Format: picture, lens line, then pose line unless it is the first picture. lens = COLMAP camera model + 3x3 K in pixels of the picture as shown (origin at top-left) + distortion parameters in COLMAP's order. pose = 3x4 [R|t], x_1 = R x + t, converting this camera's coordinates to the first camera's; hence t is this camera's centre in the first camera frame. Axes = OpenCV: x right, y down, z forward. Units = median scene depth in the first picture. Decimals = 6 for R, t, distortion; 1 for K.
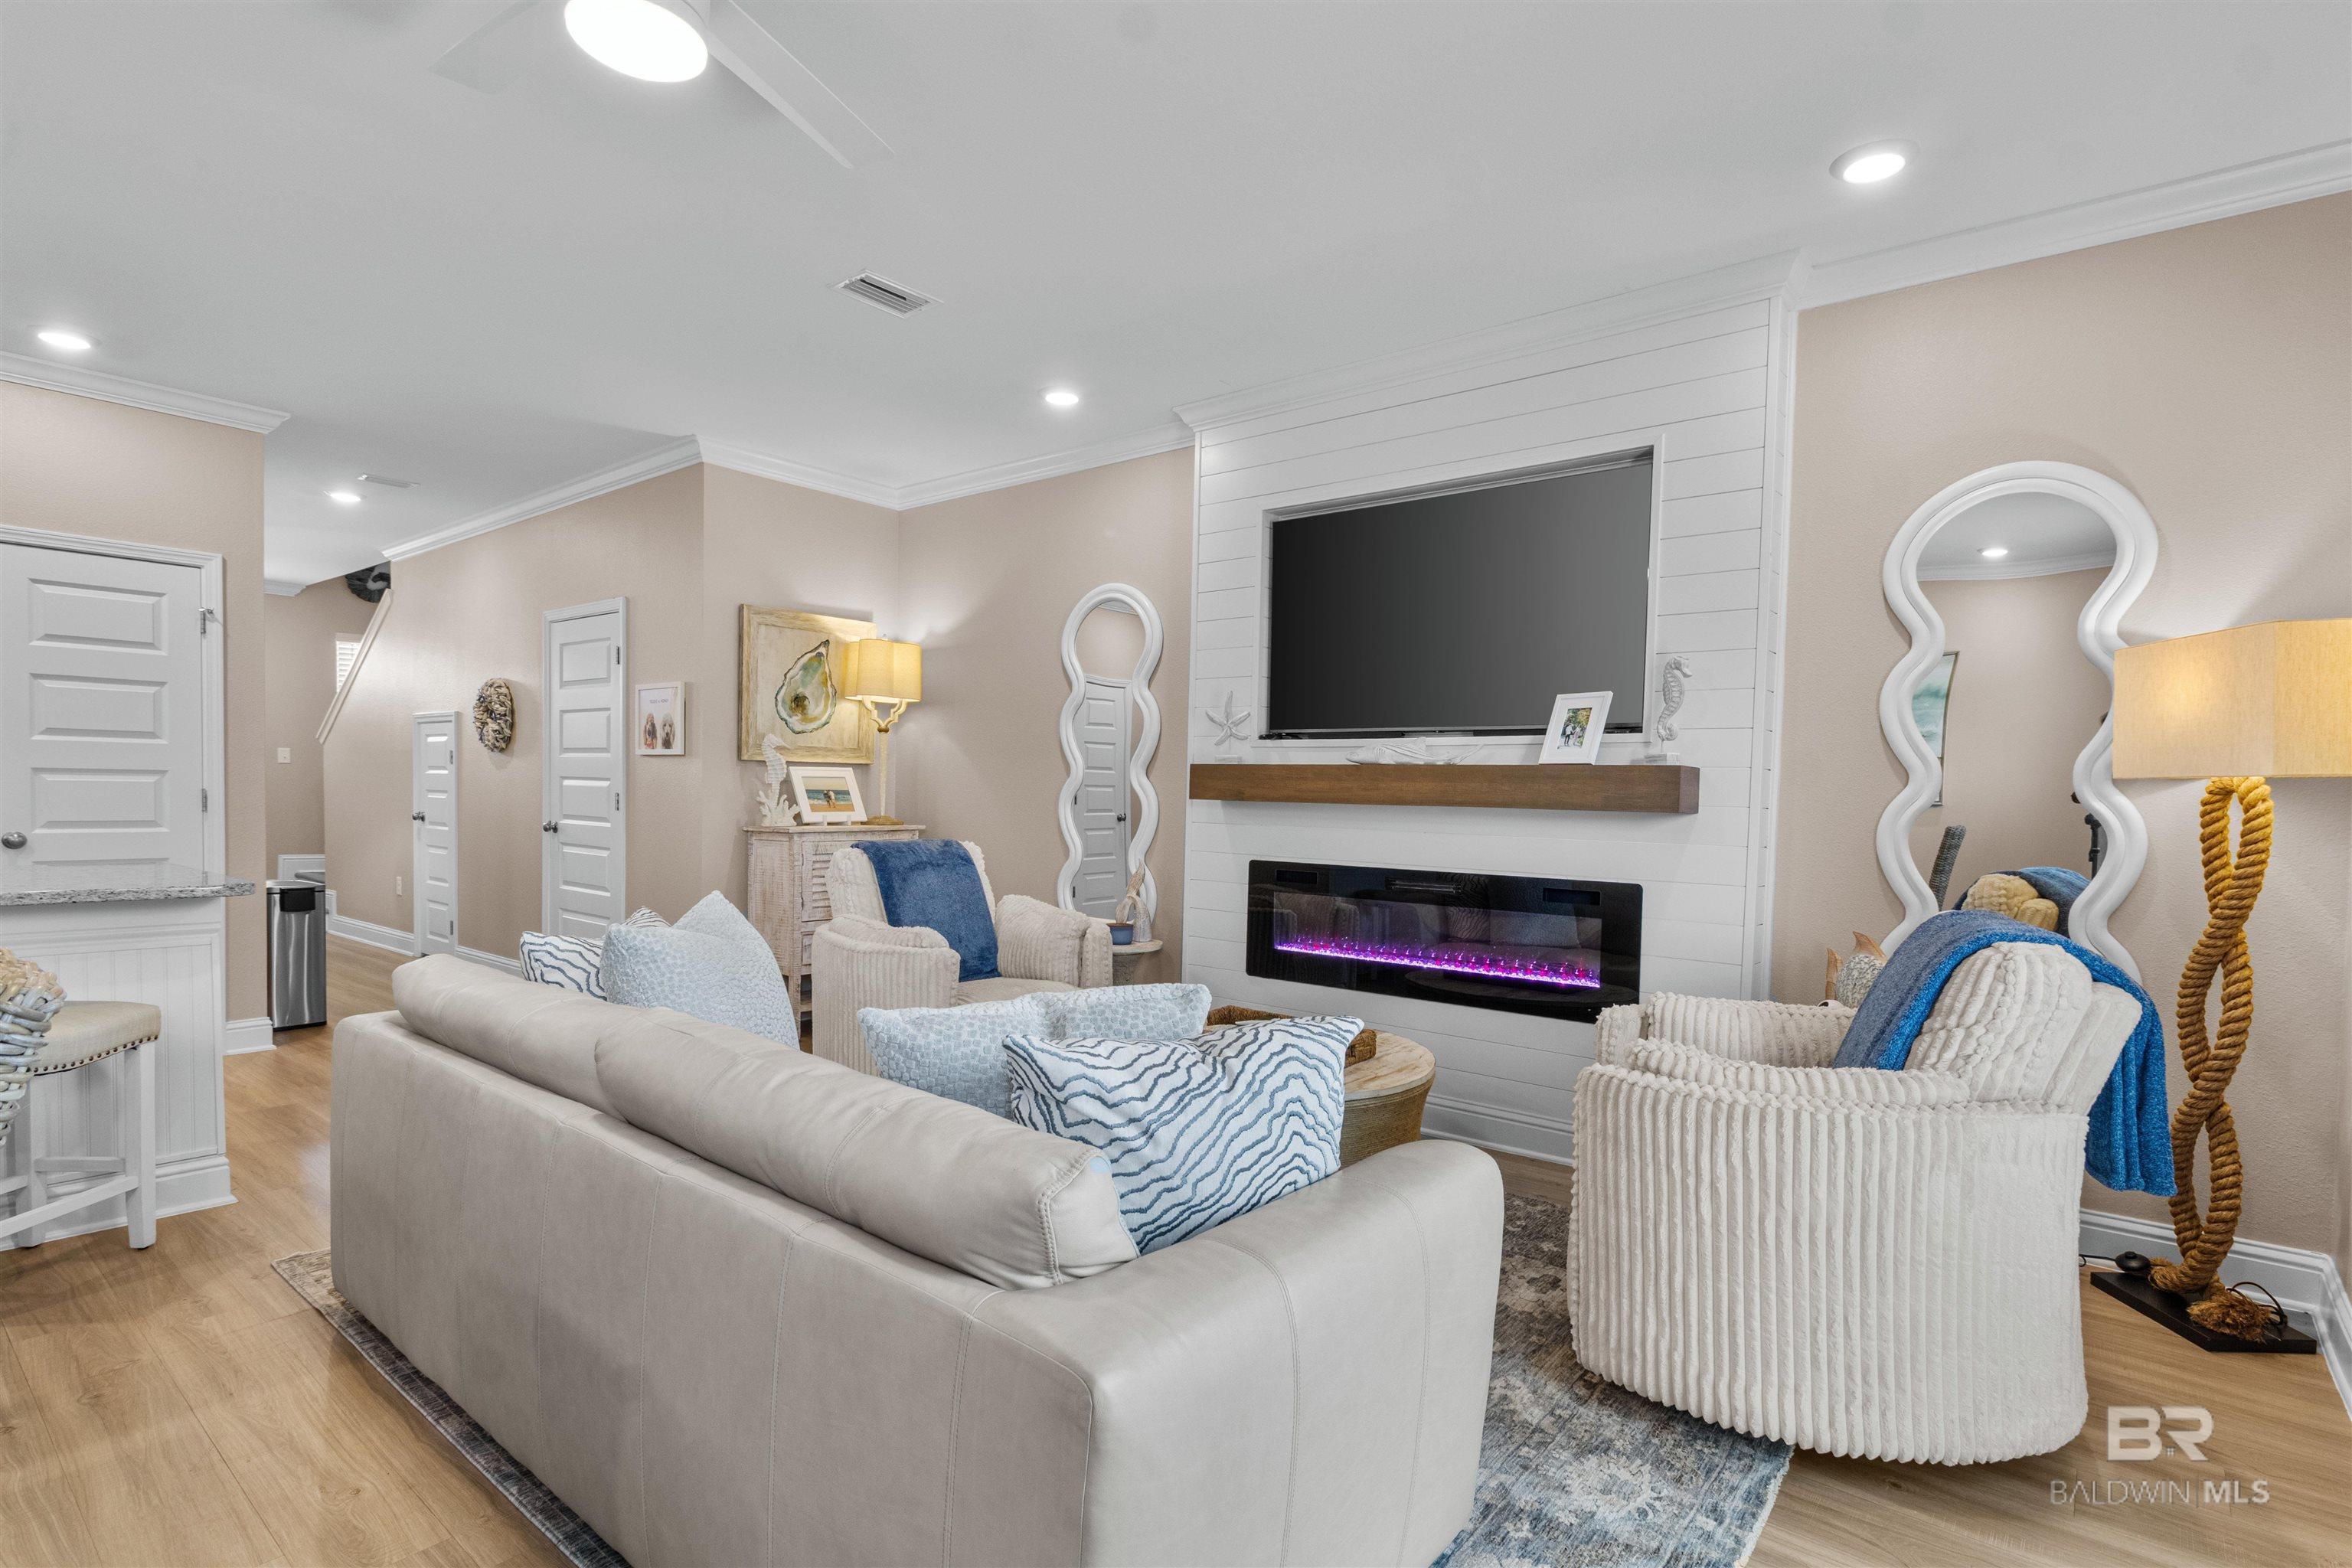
lens RADIAL K [[1093.7, 0, 1186.5], [0, 1093.7, 806.6], [0, 0, 1]] dist [0.004480, 0.001101]
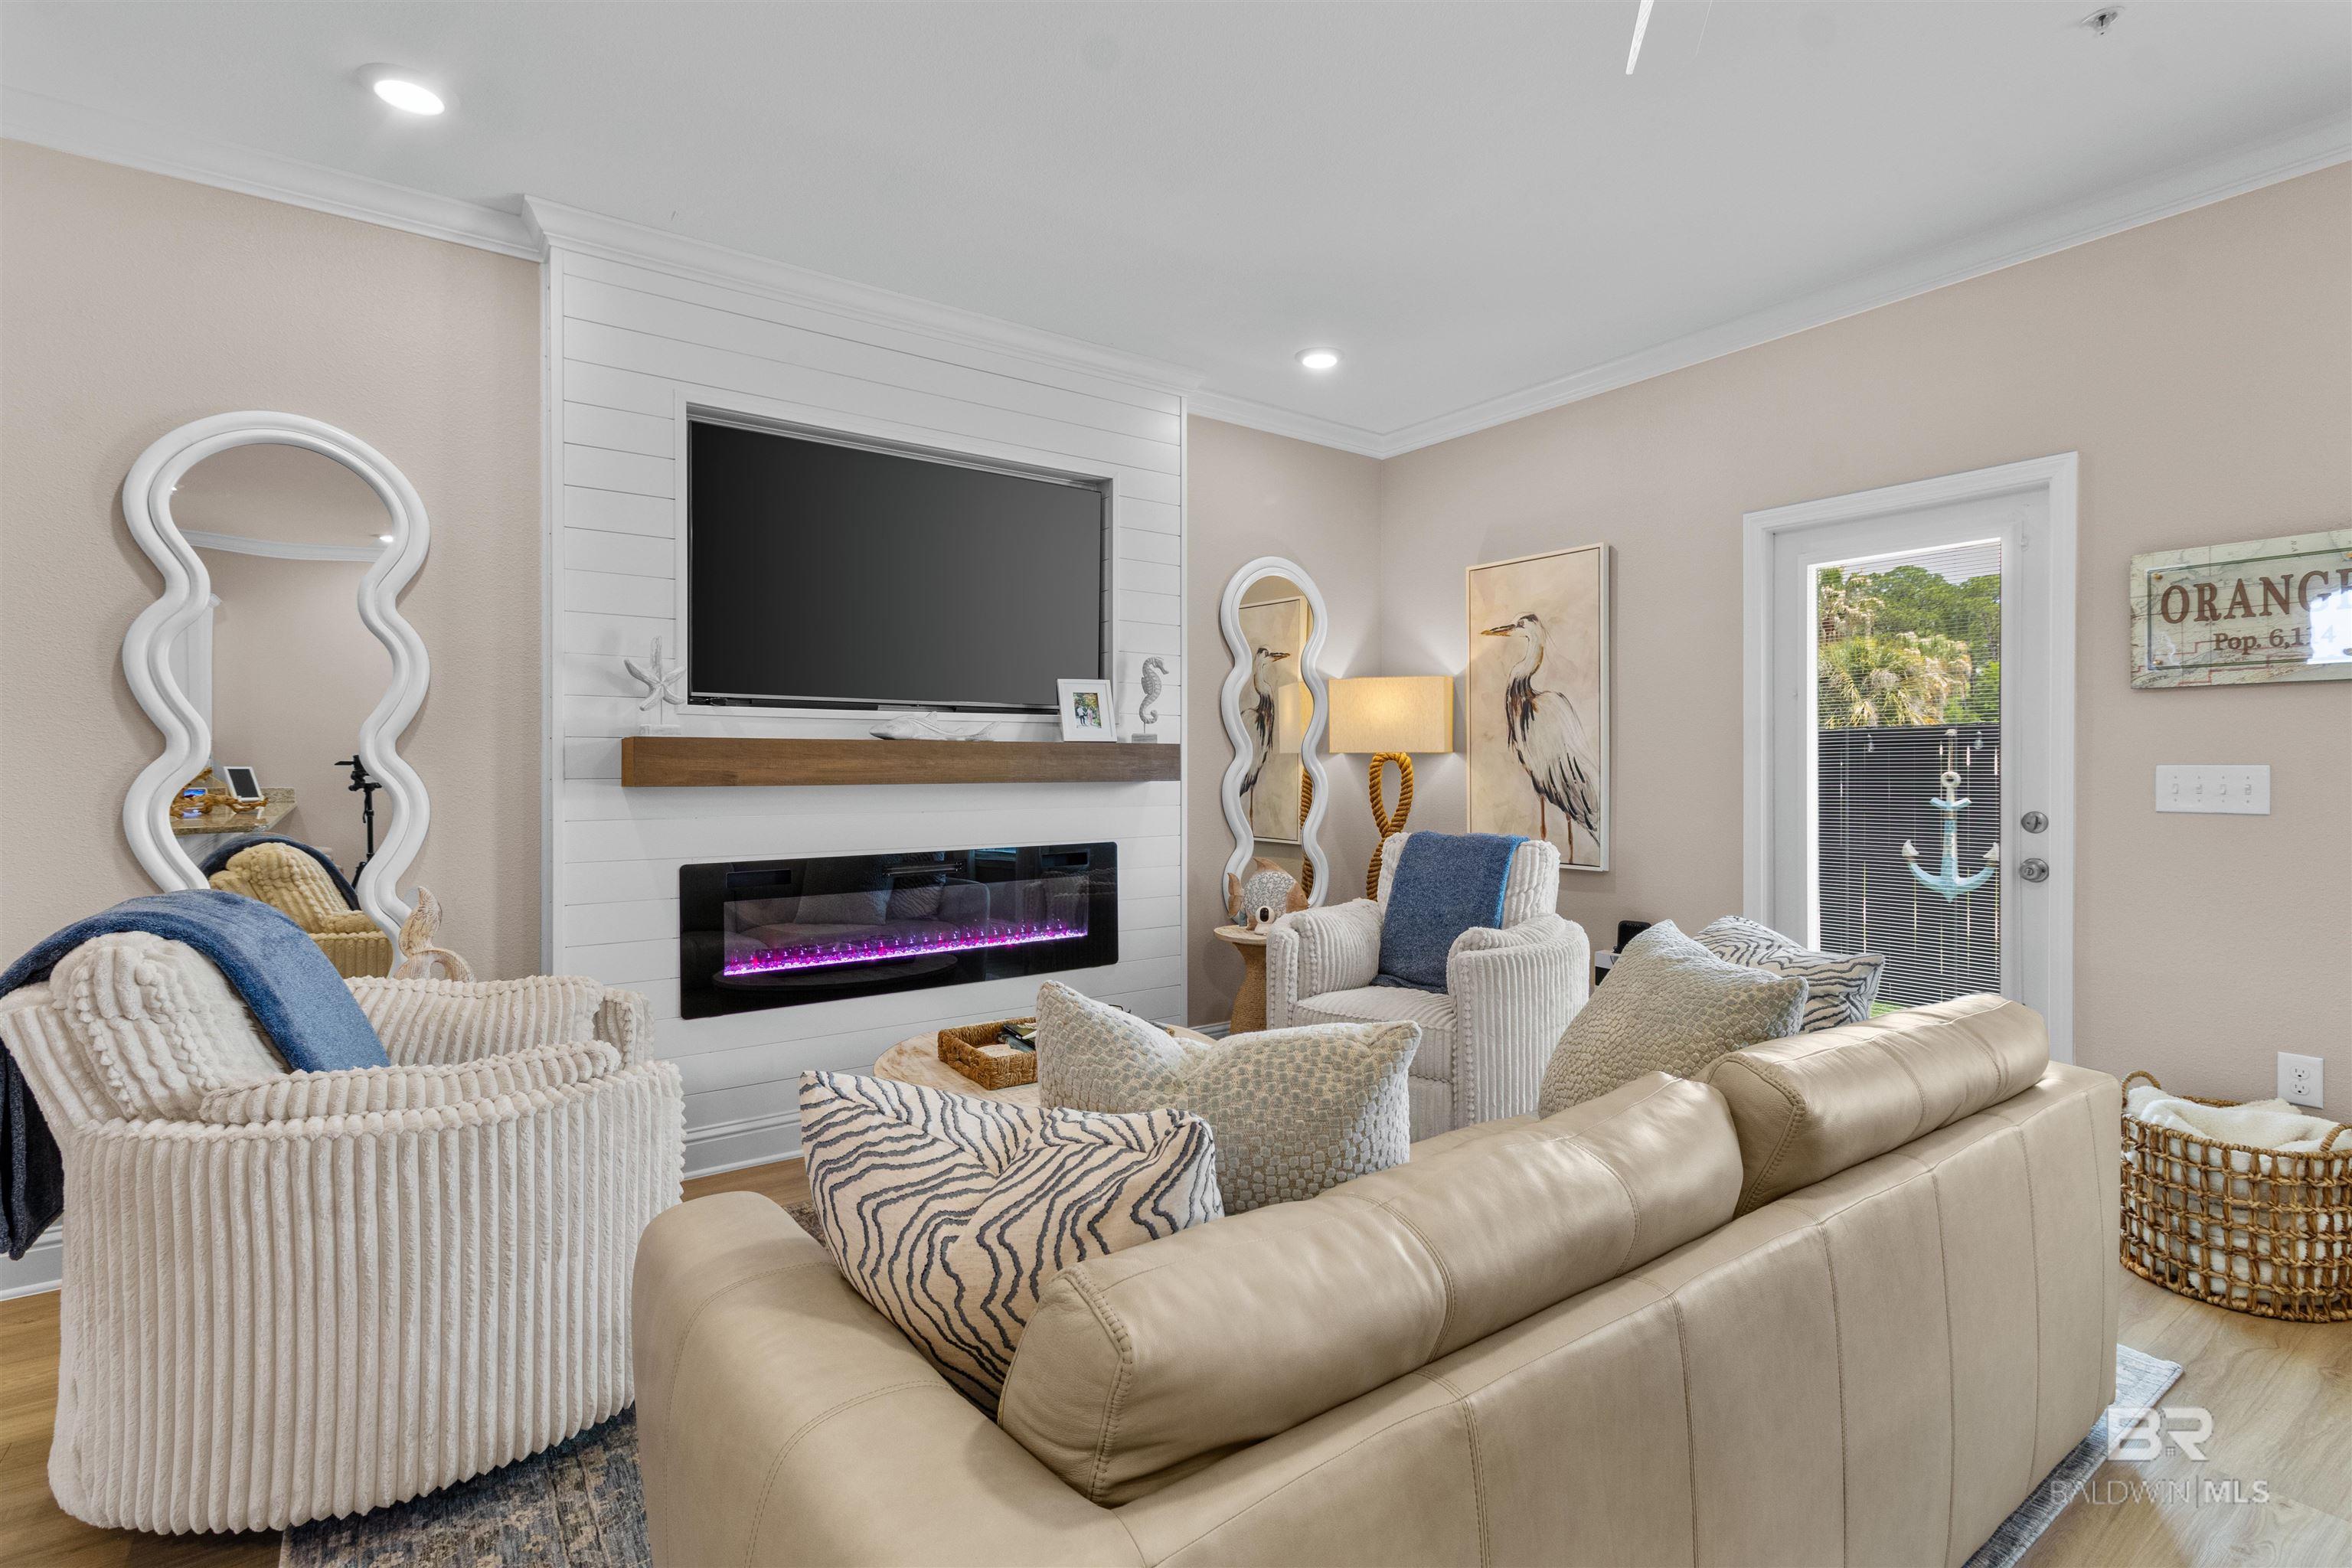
lens RADIAL K [[1093.7, 0, 1179.5], [0, 1093.7, 761.5], [0, 0, 1]] dist [0.004480, 0.001101]
pose [[0.279910, -0.018027, 0.959857, -0.578748], [0.022650, 0.999669, 0.012169, -0.024296], [-0.959759, 0.018335, 0.280226, 0.480316]]
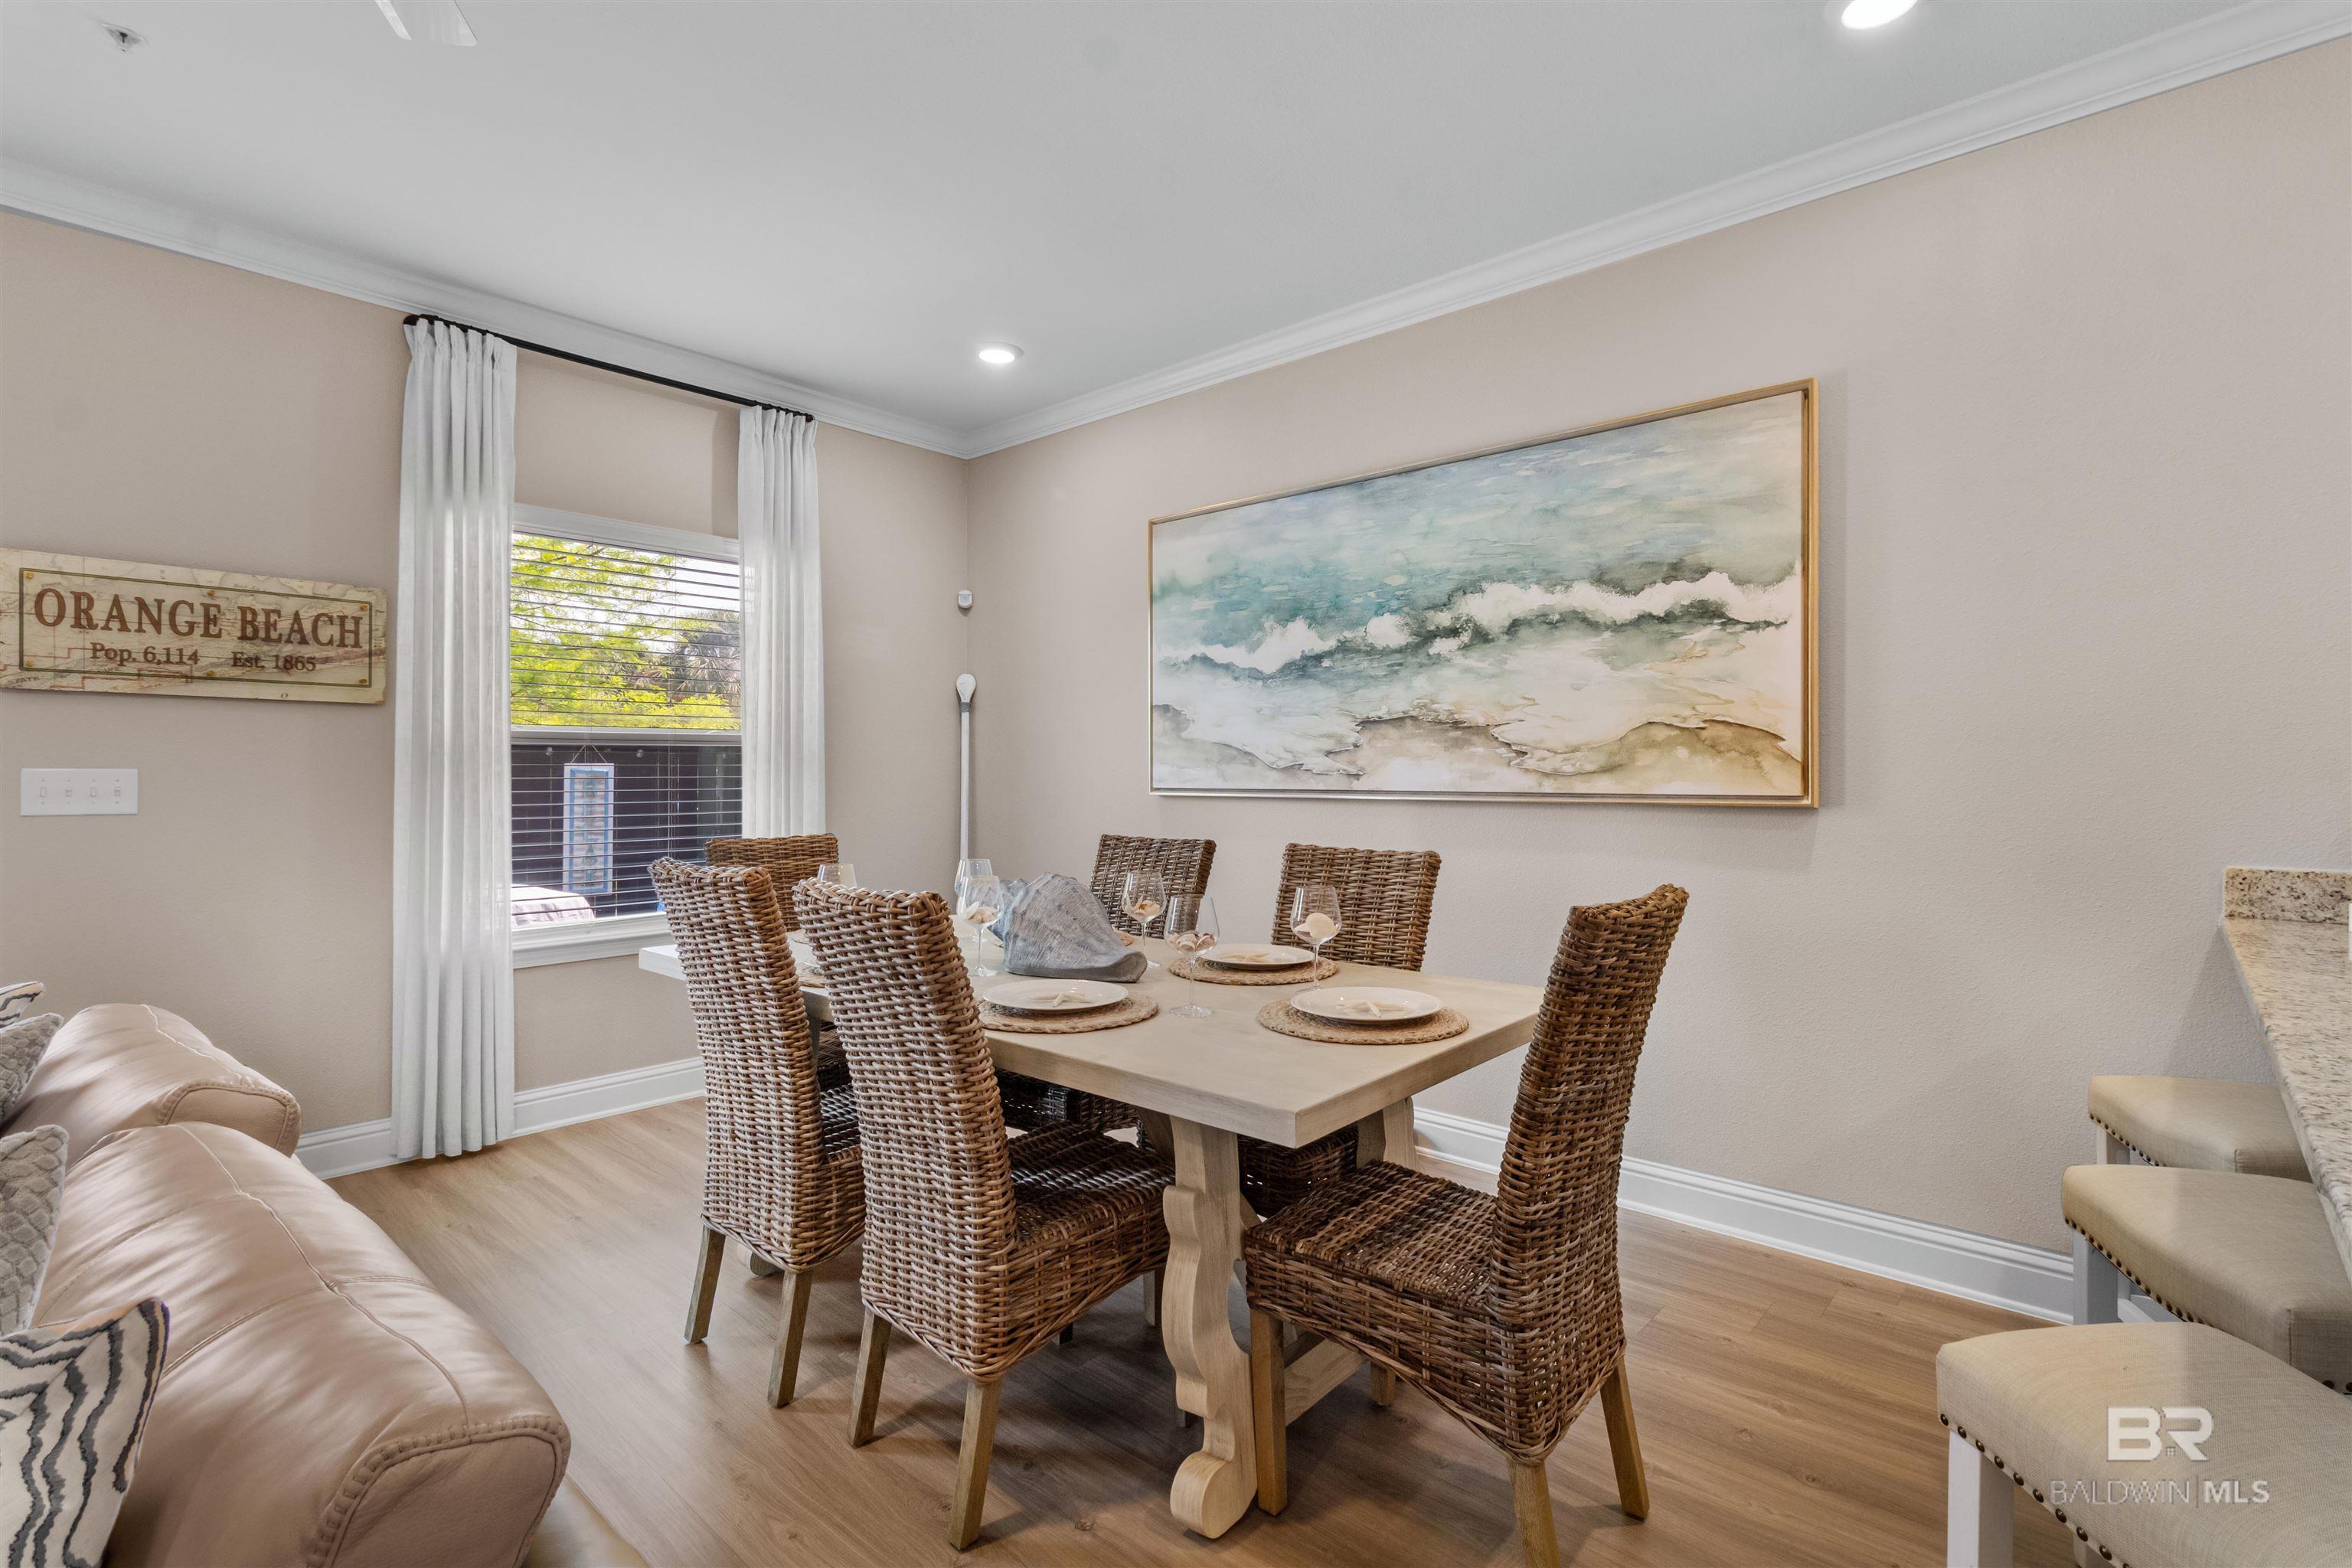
lens RADIAL K [[1093.7, 0, 1183.1], [0, 1093.7, 771.9], [0, 0, 1]] dist [0.004480, 0.001101]
pose [[-0.997524, -0.022216, 0.066731, -0.499423], [-0.021328, 0.999675, 0.013987, -0.022169], [-0.067020, 0.012529, -0.997673, 0.707262]]
